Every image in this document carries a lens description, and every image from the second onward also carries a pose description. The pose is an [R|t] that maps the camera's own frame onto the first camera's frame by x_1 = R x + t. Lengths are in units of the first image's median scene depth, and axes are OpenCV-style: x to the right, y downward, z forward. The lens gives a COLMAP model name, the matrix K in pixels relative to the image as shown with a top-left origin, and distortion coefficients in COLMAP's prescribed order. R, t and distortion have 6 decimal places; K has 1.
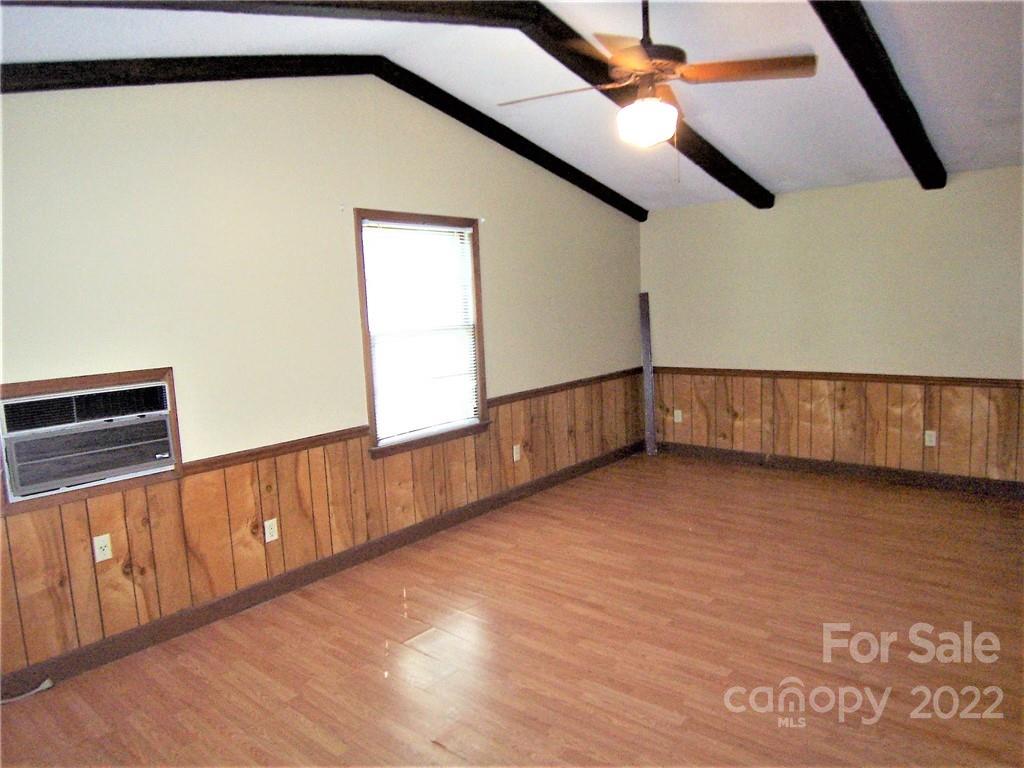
lens RADIAL K [[689.0, 0, 506.4], [0, 689.0, 378.7], [0, 0, 1]] dist [-0.004115, -0.065185]
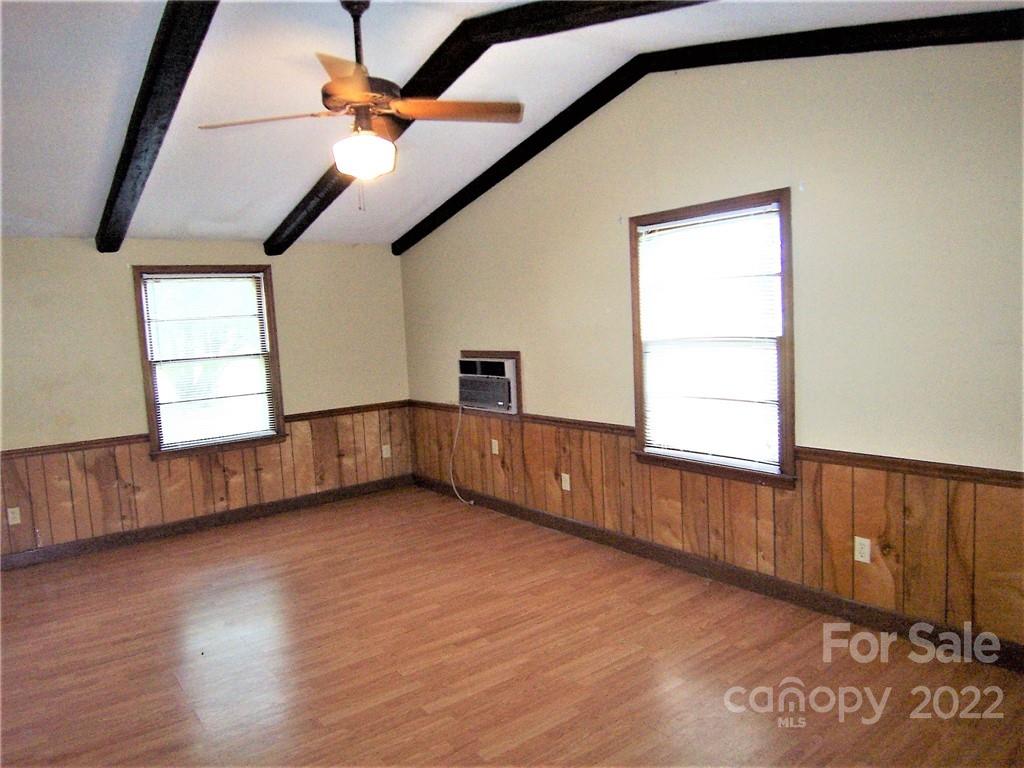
lens RADIAL K [[689.0, 0, 506.4], [0, 689.0, 378.7], [0, 0, 1]] dist [-0.004115, -0.065185]
pose [[-0.210897, 0.140920, -0.967297, 0.838911], [-0.052343, 0.986506, 0.155131, -0.156504], [0.976106, 0.083348, -0.200675, 1.027204]]
